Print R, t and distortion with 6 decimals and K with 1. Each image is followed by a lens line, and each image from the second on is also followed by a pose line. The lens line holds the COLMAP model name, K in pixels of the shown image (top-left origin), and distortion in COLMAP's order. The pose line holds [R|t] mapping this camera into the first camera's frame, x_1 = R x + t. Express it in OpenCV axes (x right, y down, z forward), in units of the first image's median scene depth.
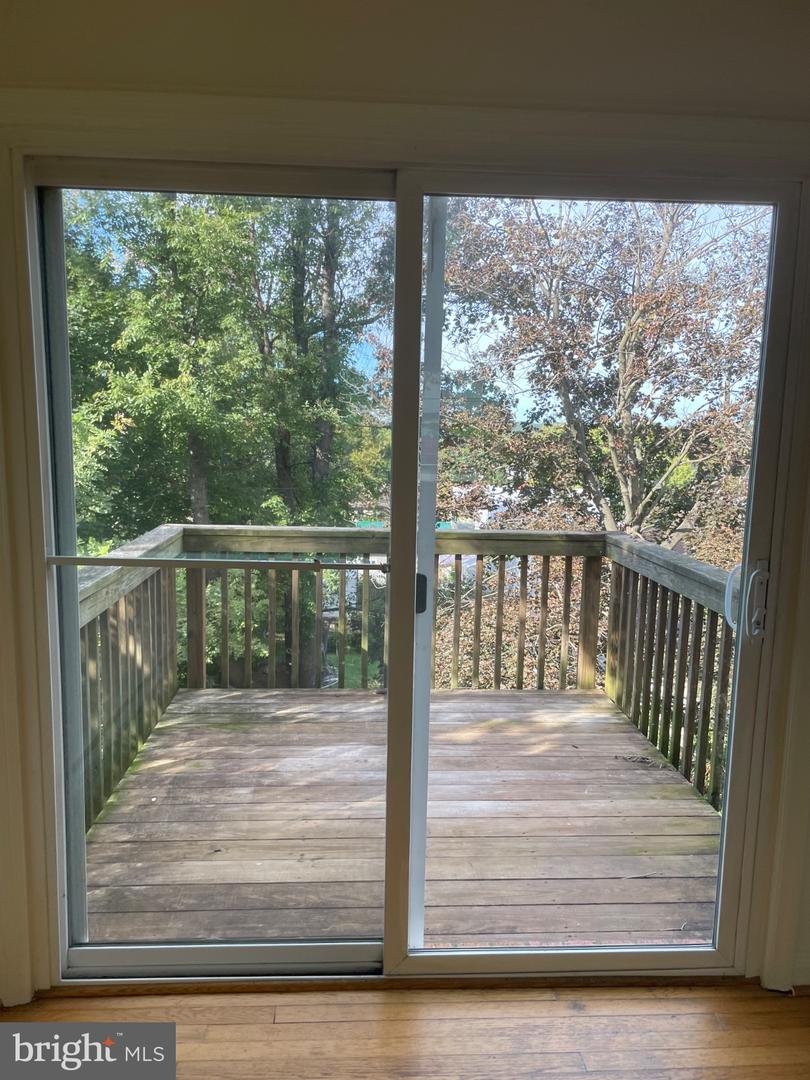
lens RADIAL K [[821.4, 0, 406.2], [0, 821.4, 538.6], [0, 0, 1]] dist [0.074704, -0.098813]
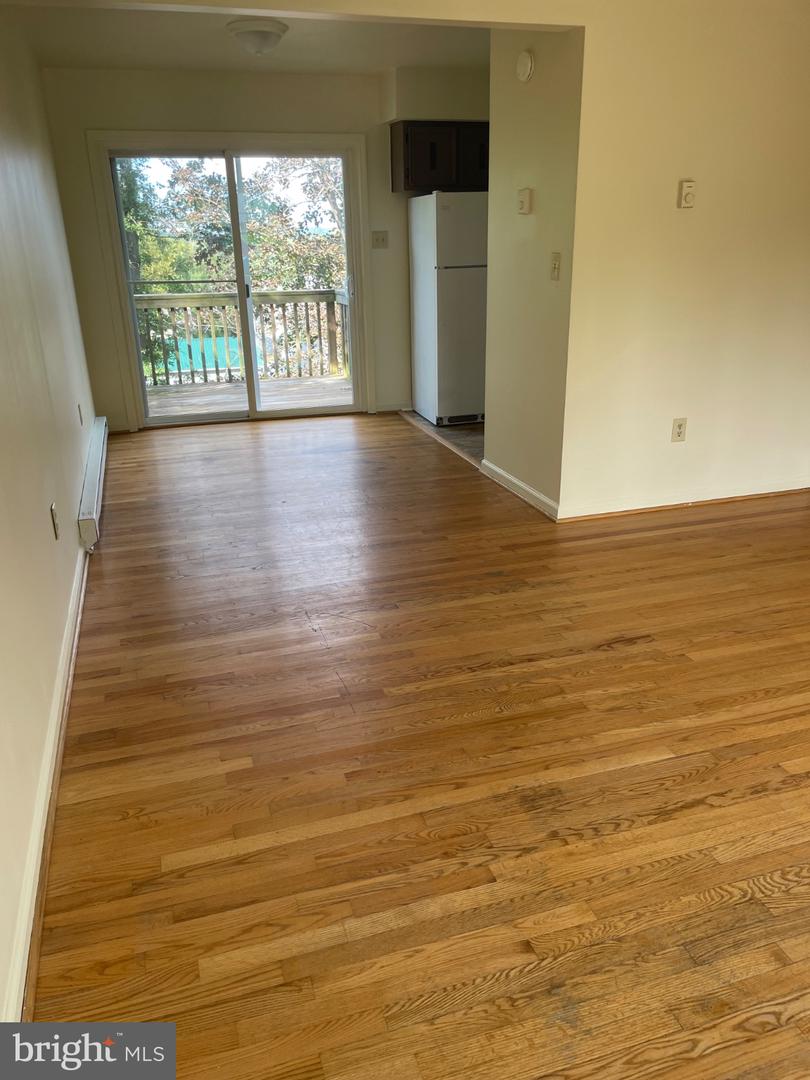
lens RADIAL K [[821.4, 0, 400.2], [0, 821.4, 532.8], [0, 0, 1]] dist [0.074704, -0.098813]
pose [[0.971860, -0.119725, 0.202867, -0.156833], [0.074123, 0.972890, 0.219069, 0.294824], [-0.223595, -0.197867, 0.954387, -2.172745]]
